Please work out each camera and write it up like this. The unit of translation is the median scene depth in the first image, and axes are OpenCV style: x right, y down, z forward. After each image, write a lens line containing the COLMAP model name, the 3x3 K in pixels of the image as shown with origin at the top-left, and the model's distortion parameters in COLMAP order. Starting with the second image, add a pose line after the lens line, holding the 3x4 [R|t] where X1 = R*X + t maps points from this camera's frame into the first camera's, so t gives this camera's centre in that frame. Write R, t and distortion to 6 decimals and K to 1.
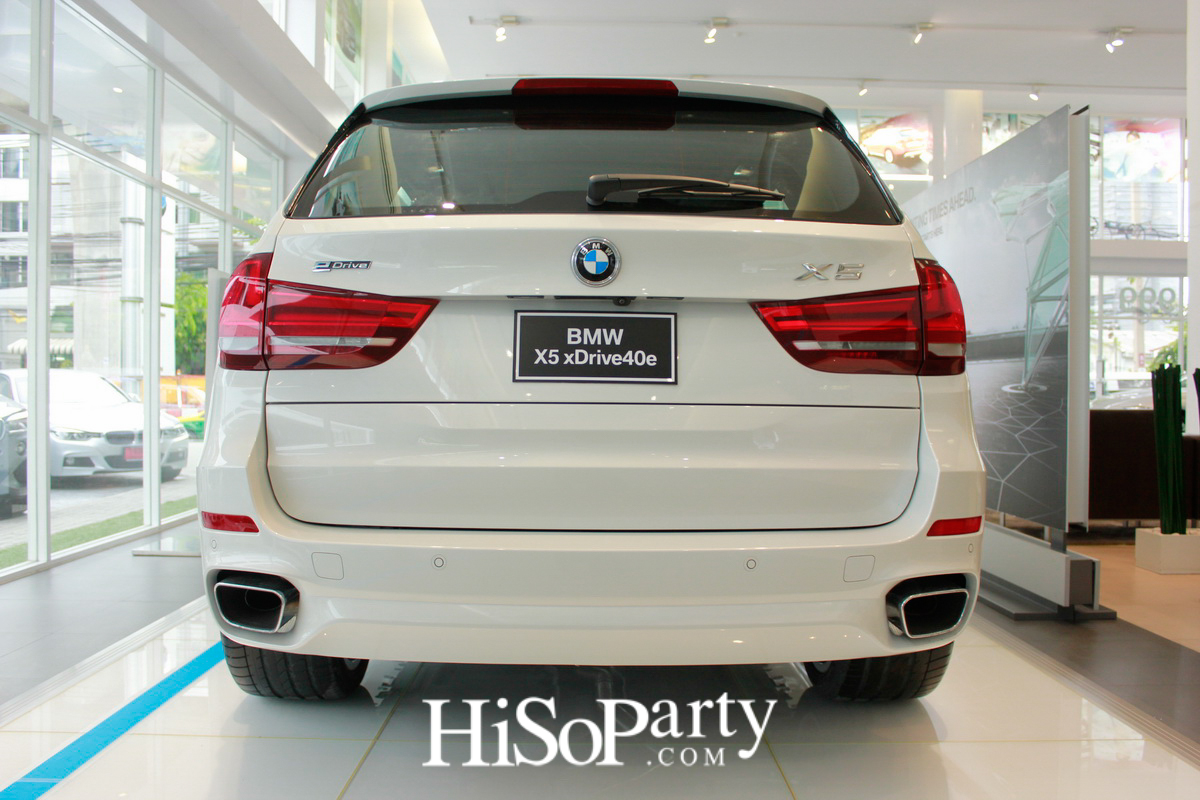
lens RADIAL K [[1054.2, 0, 600.0], [0, 1054.2, 400.0], [0, 0, 1]] dist [-0.163325, 0.185036]
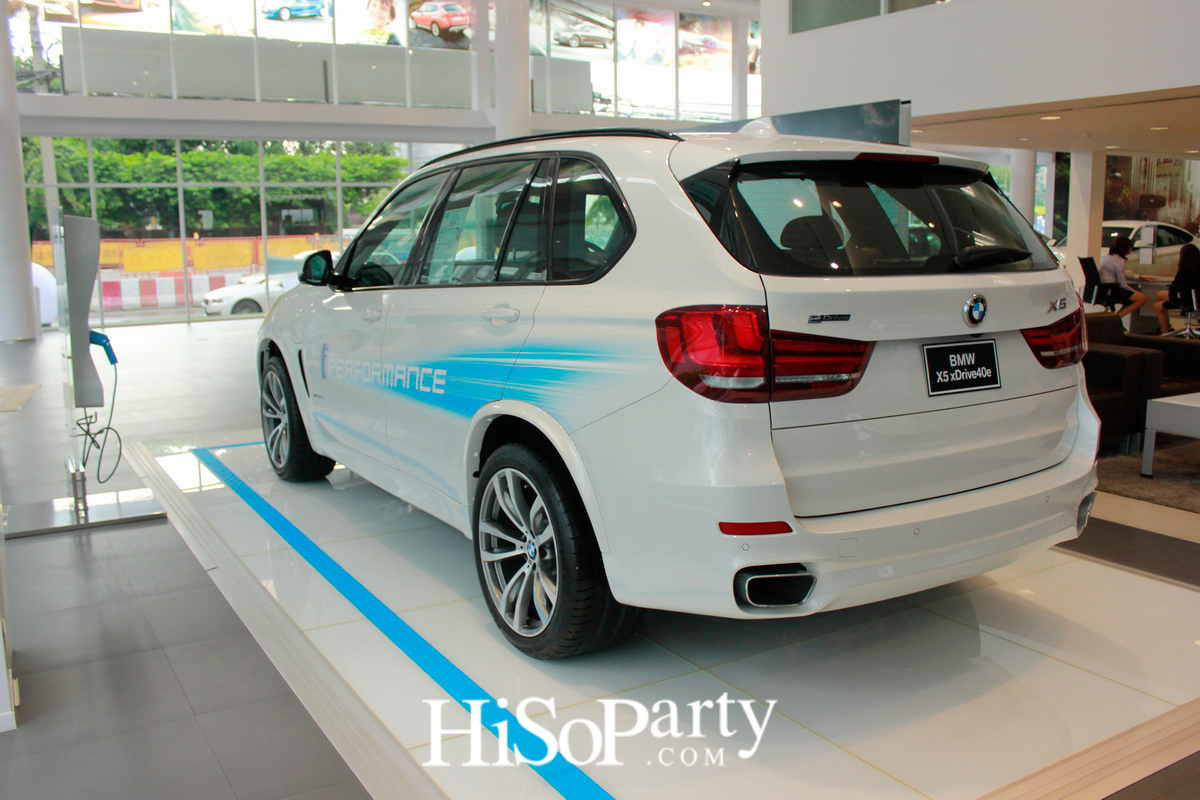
lens RADIAL K [[1054.2, 0, 600.0], [0, 1054.2, 400.0], [0, 0, 1]] dist [-0.163325, 0.185036]
pose [[0.861051, -0.095960, 0.499383, -1.140012], [0.022083, 0.988164, 0.151806, -0.230622], [-0.508039, -0.119685, 0.852978, 0.033978]]
